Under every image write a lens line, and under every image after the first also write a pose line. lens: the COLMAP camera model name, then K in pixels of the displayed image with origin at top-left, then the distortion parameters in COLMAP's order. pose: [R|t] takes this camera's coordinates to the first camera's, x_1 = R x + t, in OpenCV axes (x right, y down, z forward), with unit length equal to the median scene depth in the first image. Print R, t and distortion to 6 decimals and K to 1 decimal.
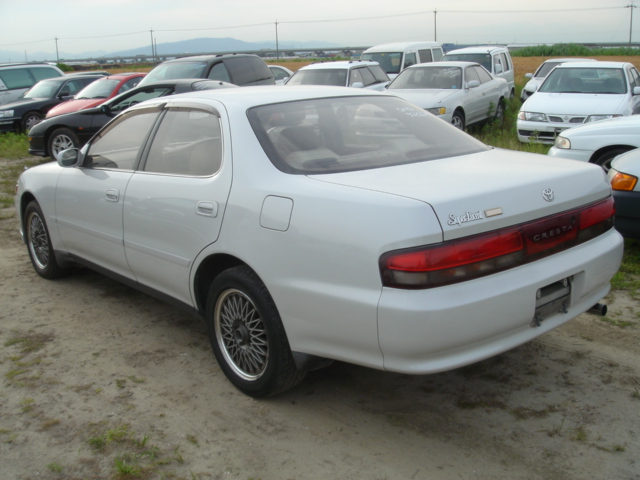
lens RADIAL K [[717.2, 0, 319.7], [0, 717.2, 238.4], [0, 0, 1]] dist [-0.123986, 0.000000]
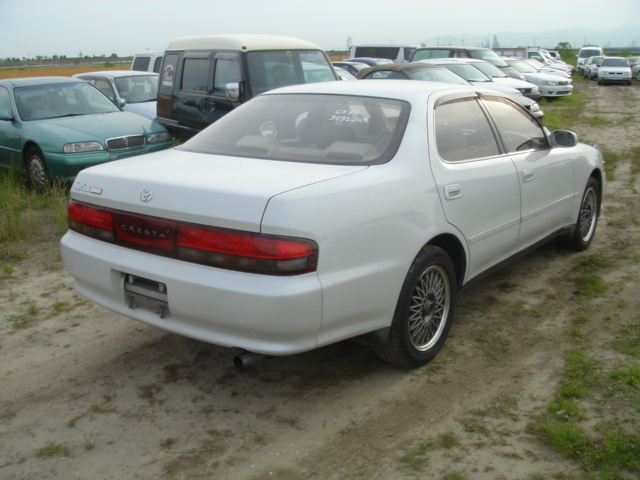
lens RADIAL K [[717.2, 0, 318.8], [0, 717.2, 240.3], [0, 0, 1]] dist [-0.123986, 0.000000]
pose [[0.199433, 0.268594, -0.942382, 1.224903], [-0.222940, 0.948918, 0.223277, -0.257123], [0.954214, 0.165566, 0.249126, 0.868952]]
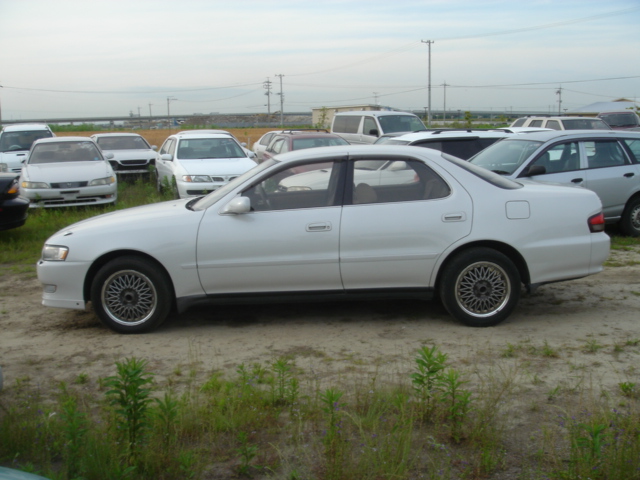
lens RADIAL K [[717.2, 0, 322.4], [0, 717.2, 243.9], [0, 0, 1]] dist [-0.123986, 0.000000]
pose [[0.648960, -0.105775, 0.753434, -1.572617], [0.180550, 0.983411, -0.017453, -0.007386], [-0.739089, 0.147358, 0.657292, 0.172271]]
